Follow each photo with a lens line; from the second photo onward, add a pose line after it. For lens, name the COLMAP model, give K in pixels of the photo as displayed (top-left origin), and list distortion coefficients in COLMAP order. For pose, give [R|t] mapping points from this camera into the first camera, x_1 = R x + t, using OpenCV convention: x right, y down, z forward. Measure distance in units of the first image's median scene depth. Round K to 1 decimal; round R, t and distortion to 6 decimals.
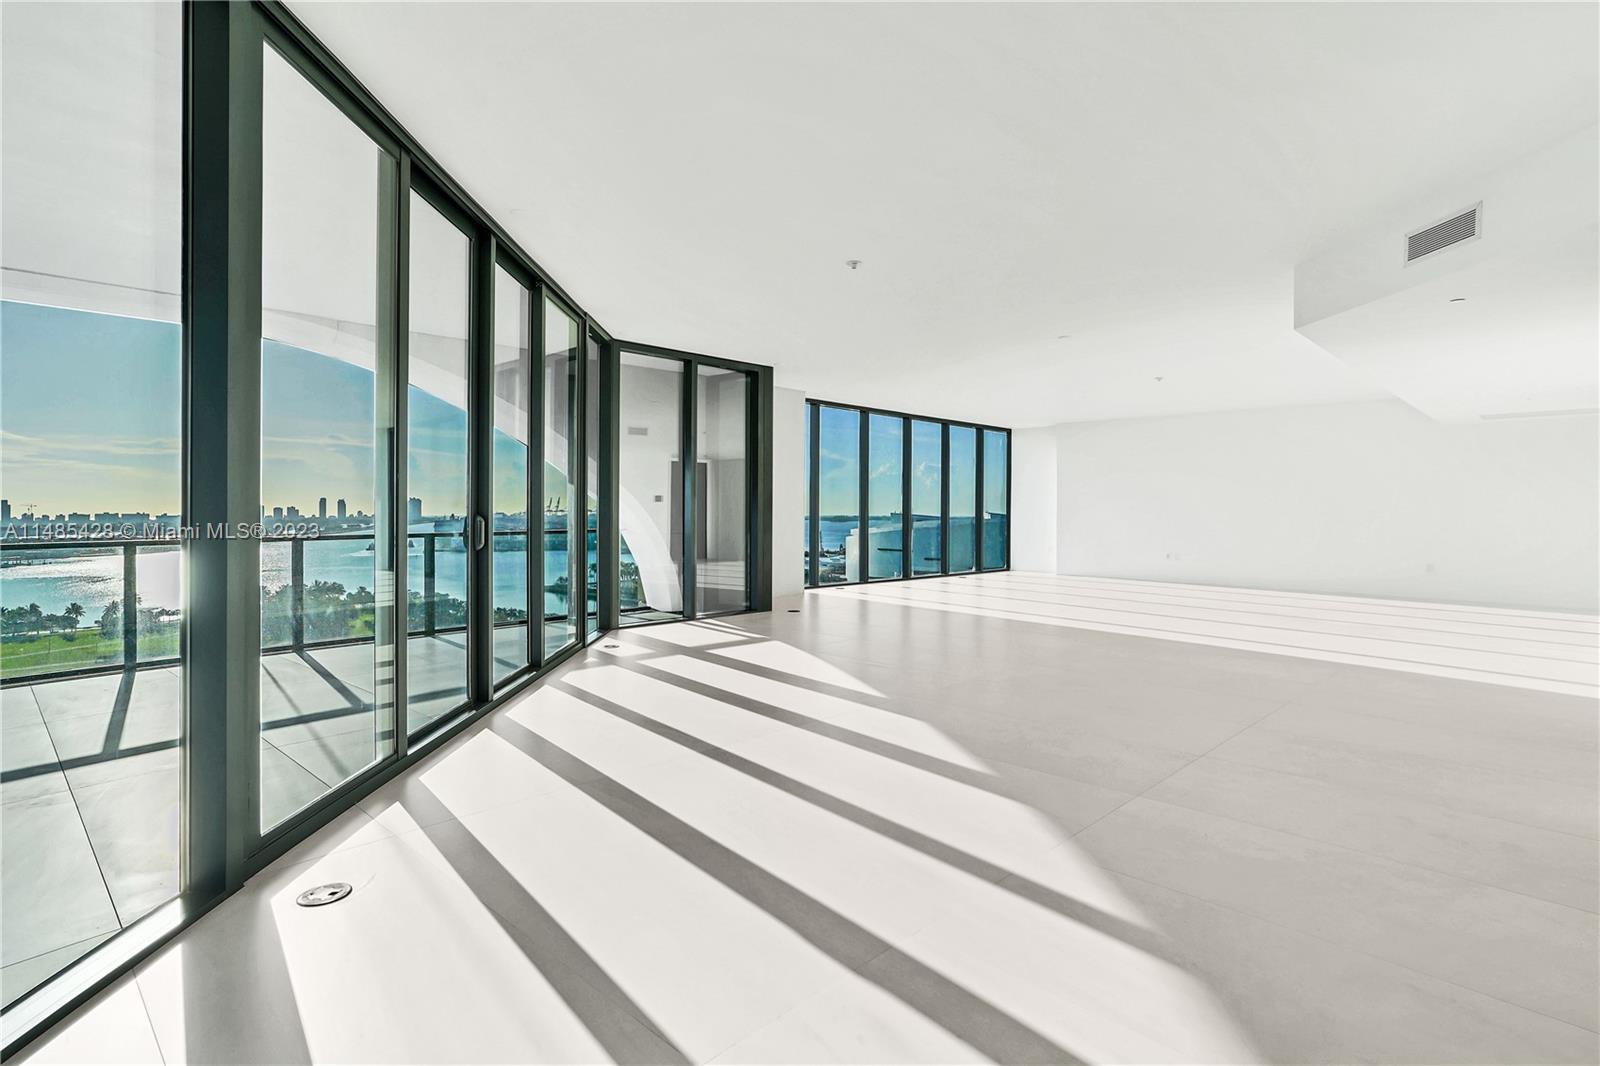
lens RADIAL K [[781.6, 0, 772.0], [0, 781.6, 507.9], [0, 0, 1]] dist [0.041459, -0.008537]
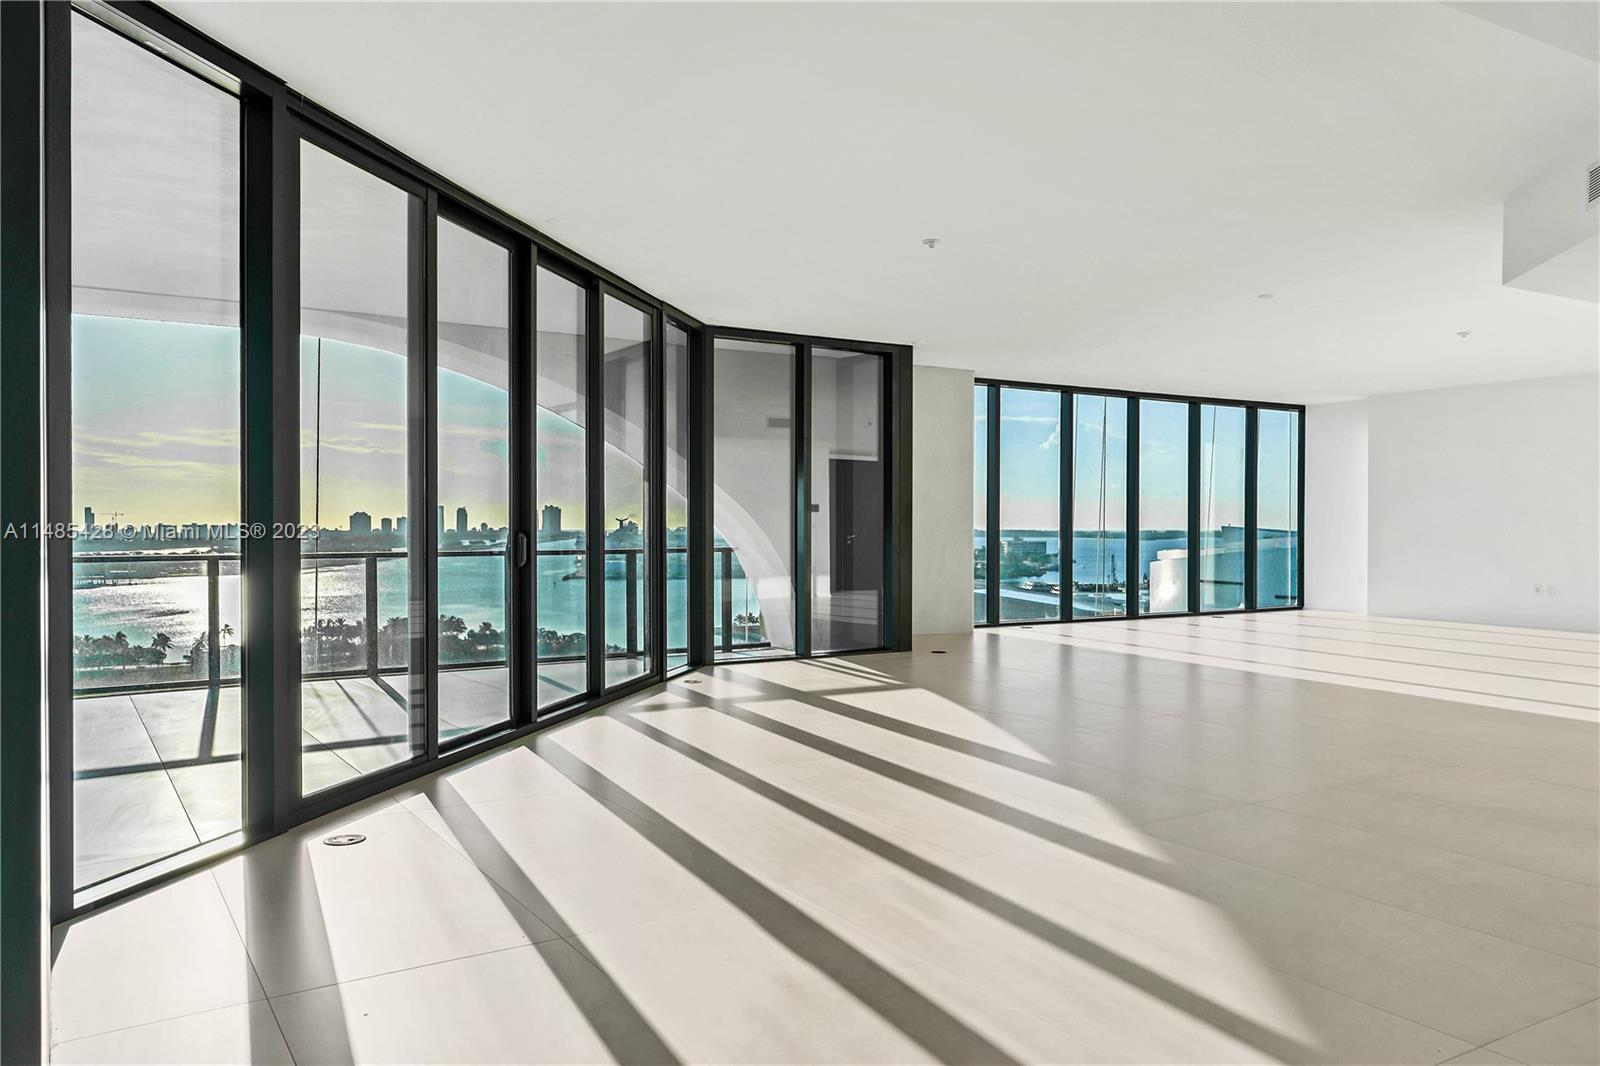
lens RADIAL K [[1157.2, 0, 801.4], [0, 1157.2, 517.1], [0, 0, 1]] dist [0.018678, 0.015865]
pose [[0.977231, 0.002311, -0.212164, 0.146572], [-0.002264, 0.999997, 0.000462, -0.003201], [0.212164, 0.000028, 0.977234, -0.173823]]
